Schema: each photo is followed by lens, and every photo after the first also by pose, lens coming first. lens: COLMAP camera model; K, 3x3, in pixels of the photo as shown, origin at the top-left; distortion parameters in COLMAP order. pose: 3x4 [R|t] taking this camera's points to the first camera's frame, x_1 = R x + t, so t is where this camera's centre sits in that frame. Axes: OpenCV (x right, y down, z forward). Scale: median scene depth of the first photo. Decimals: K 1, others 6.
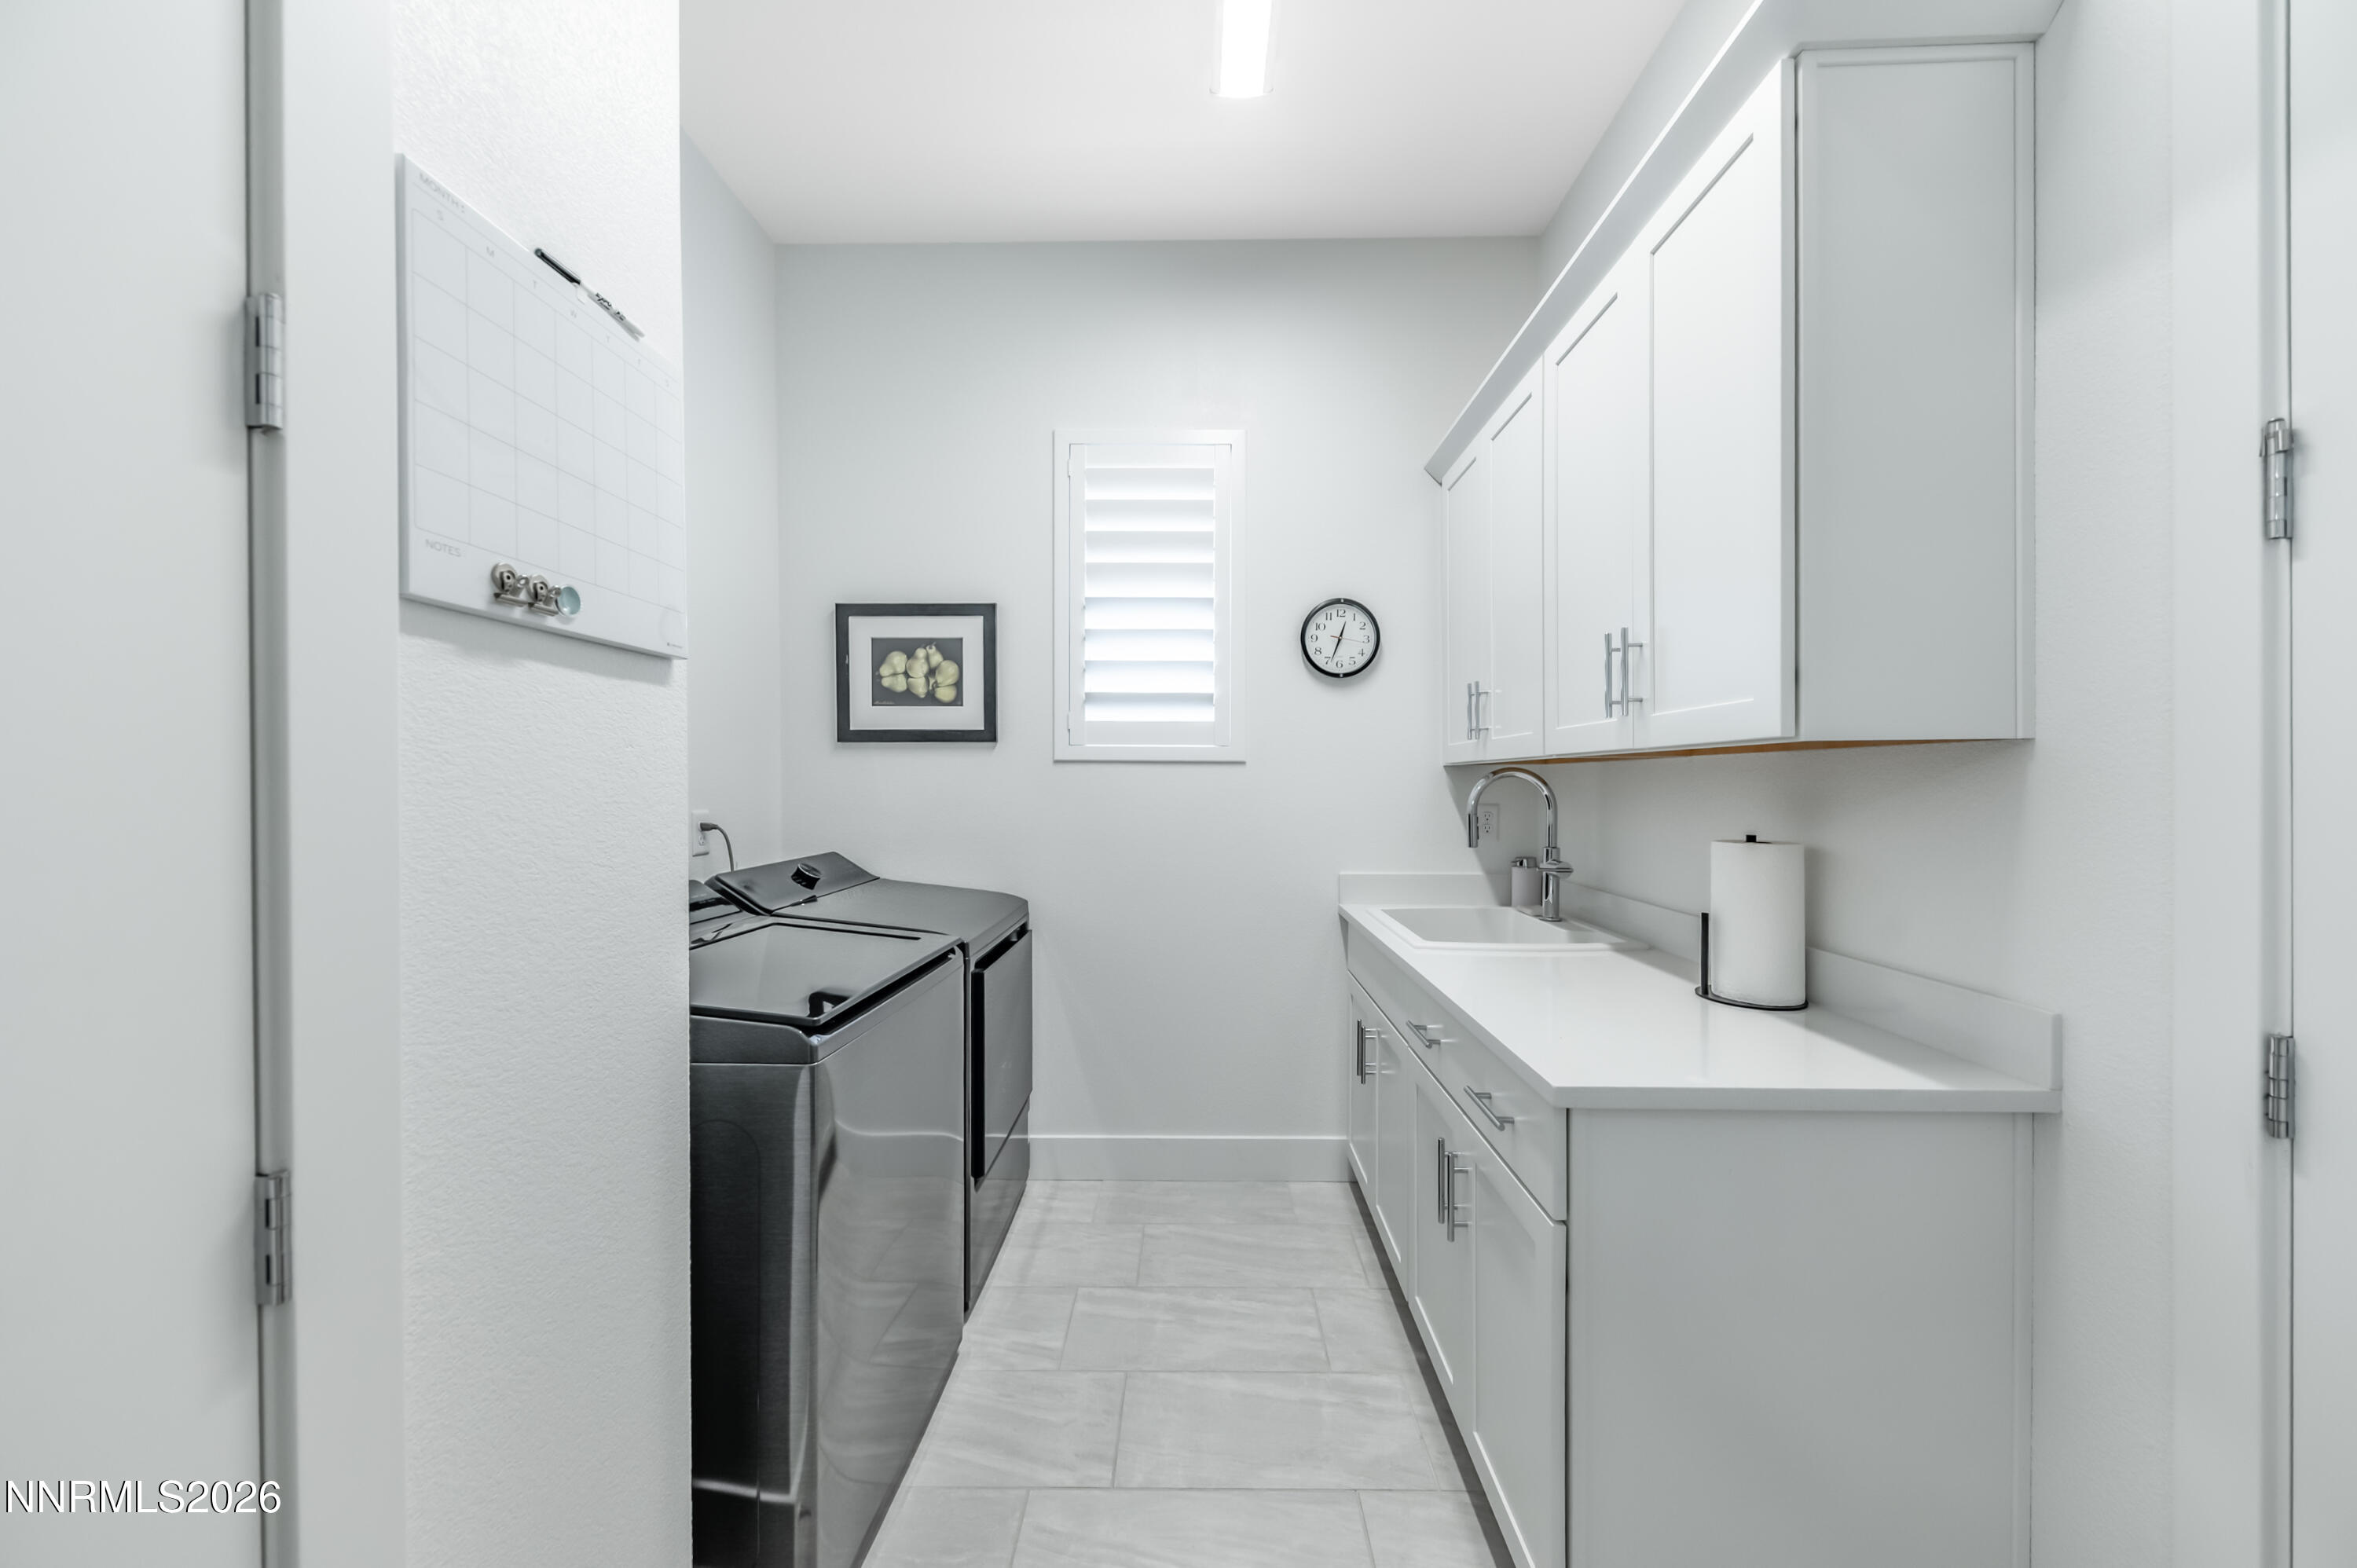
lens RADIAL K [[816.1, 0, 1165.2], [0, 816.1, 788.3], [0, 0, 1]] dist [0.009341, -0.003714]
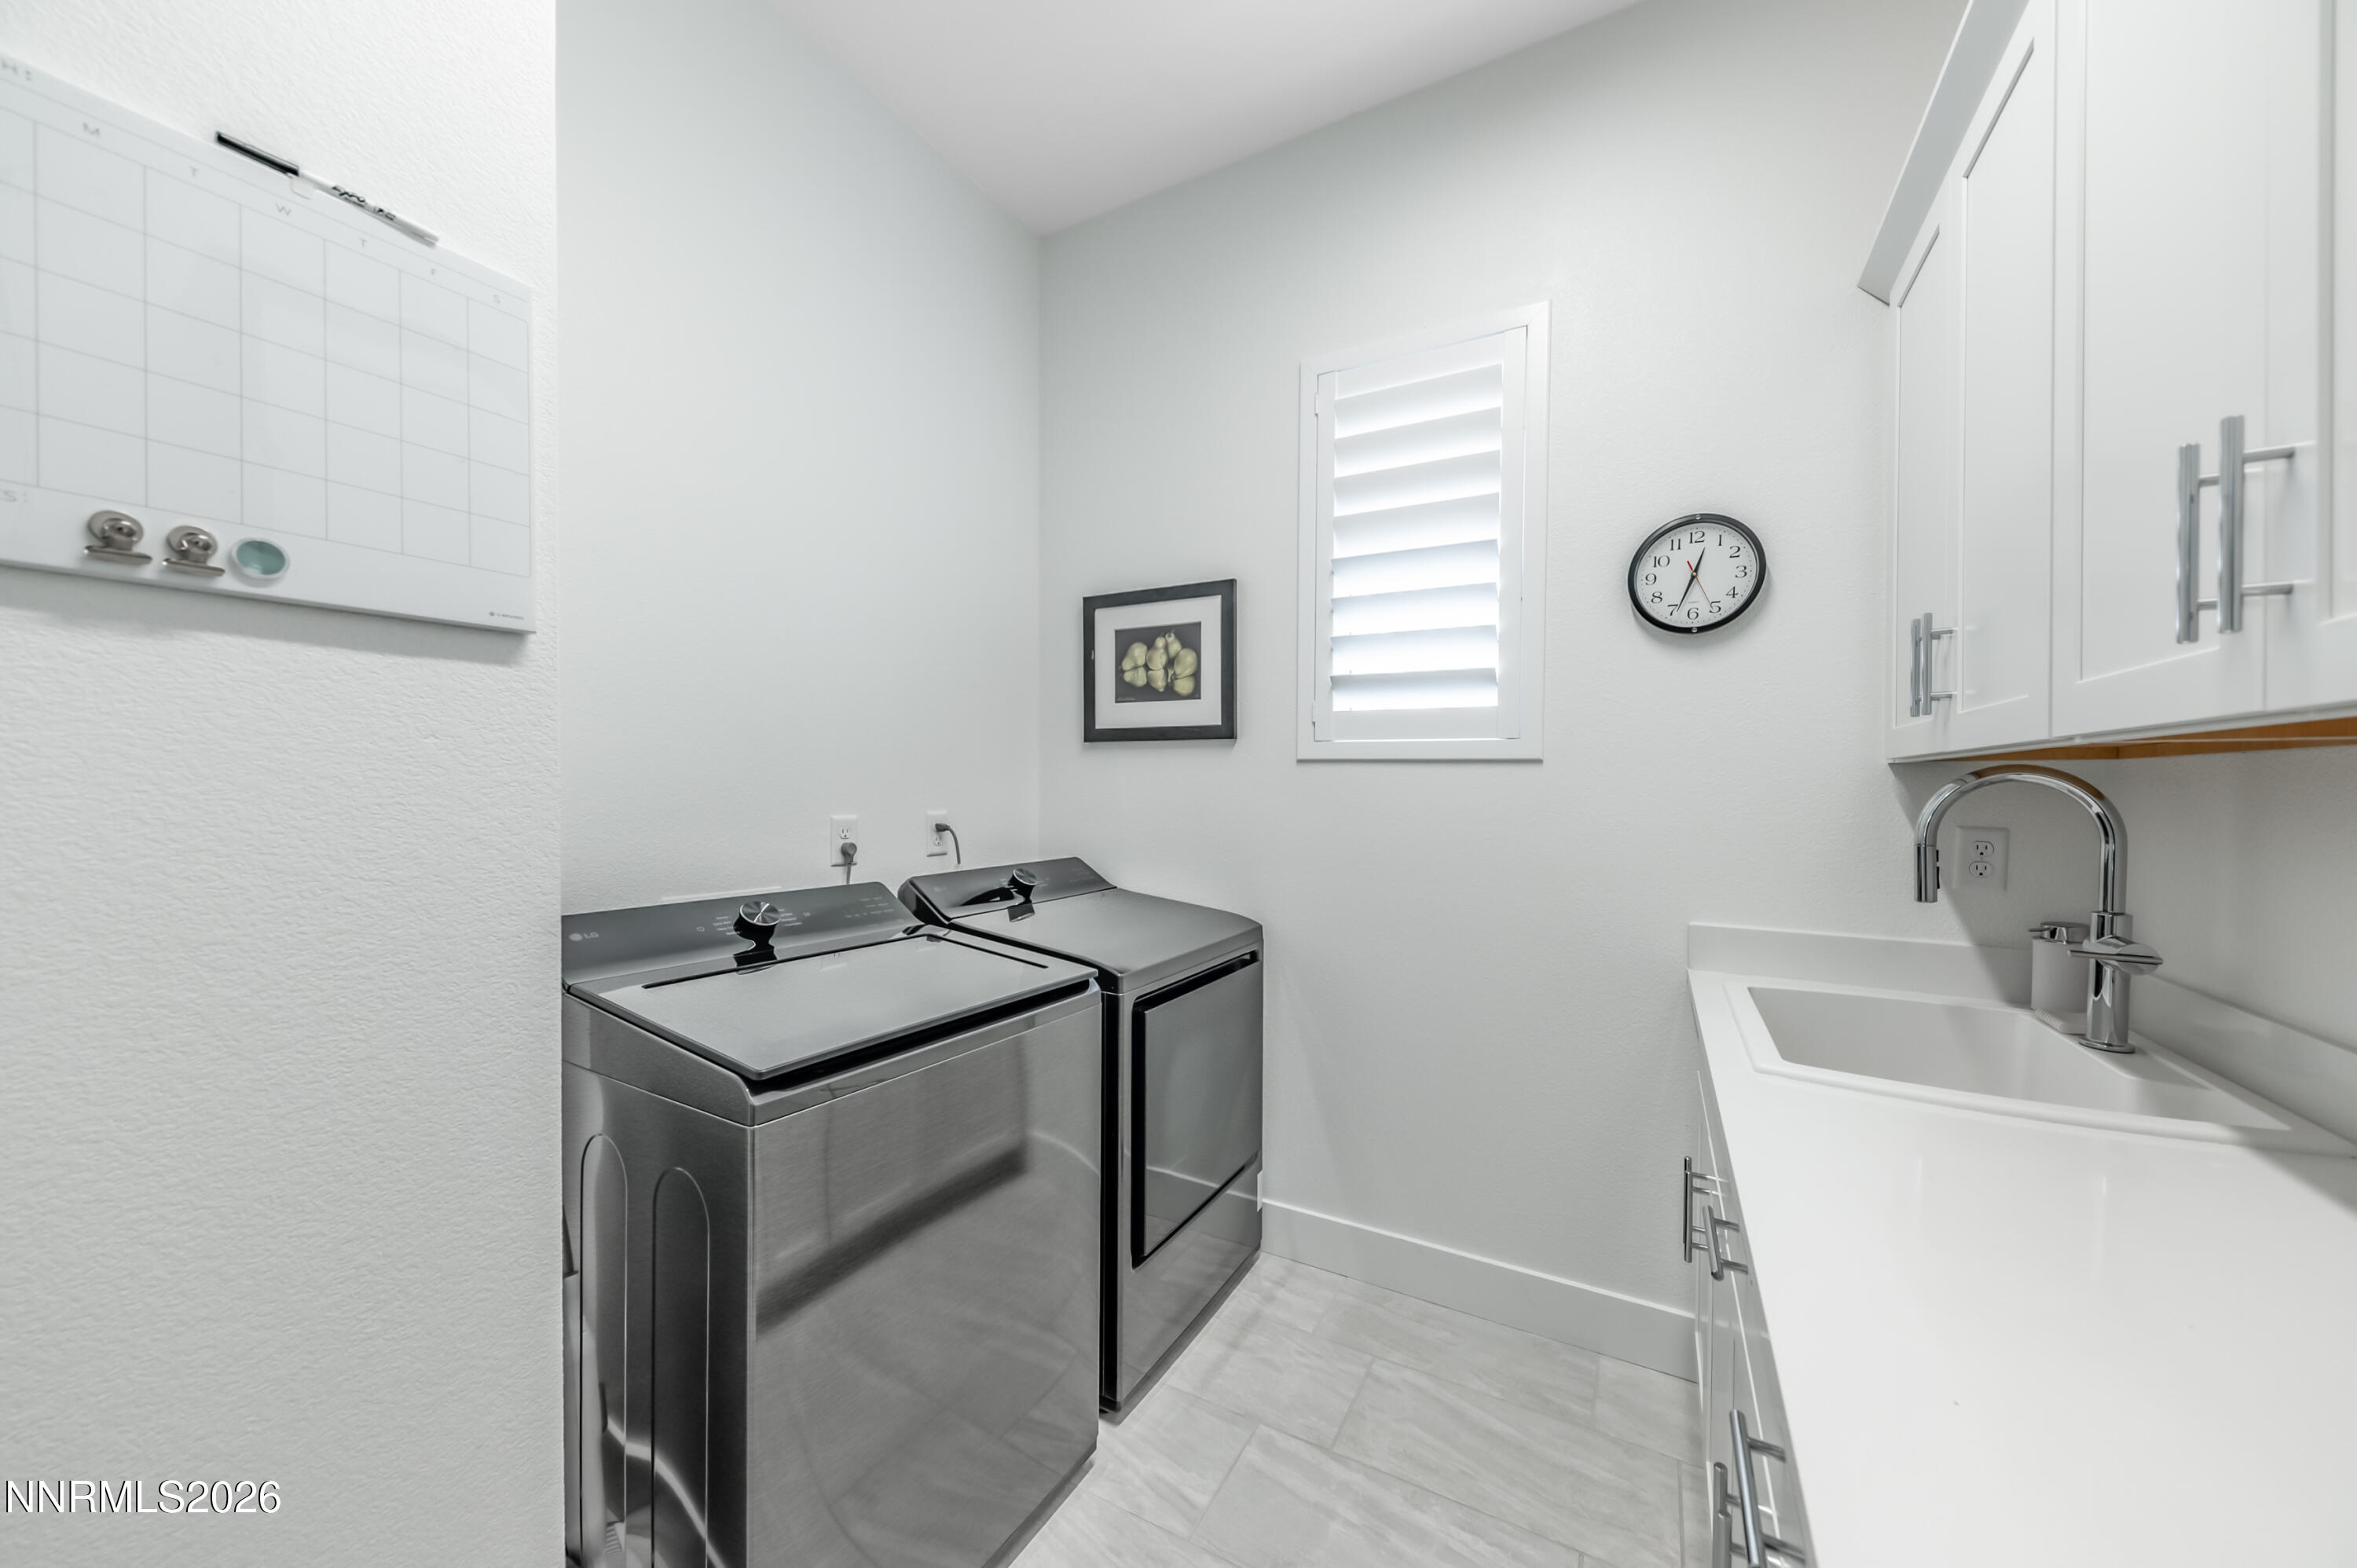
lens RADIAL K [[819.7, 0, 1192.3], [0, 819.7, 795.4], [0, 0, 1]] dist [0.012260, -0.003876]
pose [[0.894875, 0.012868, -0.446131, 0.148524], [-0.011063, 0.999917, 0.006650, -0.002080], [0.446179, -0.001016, 0.894943, 0.208247]]
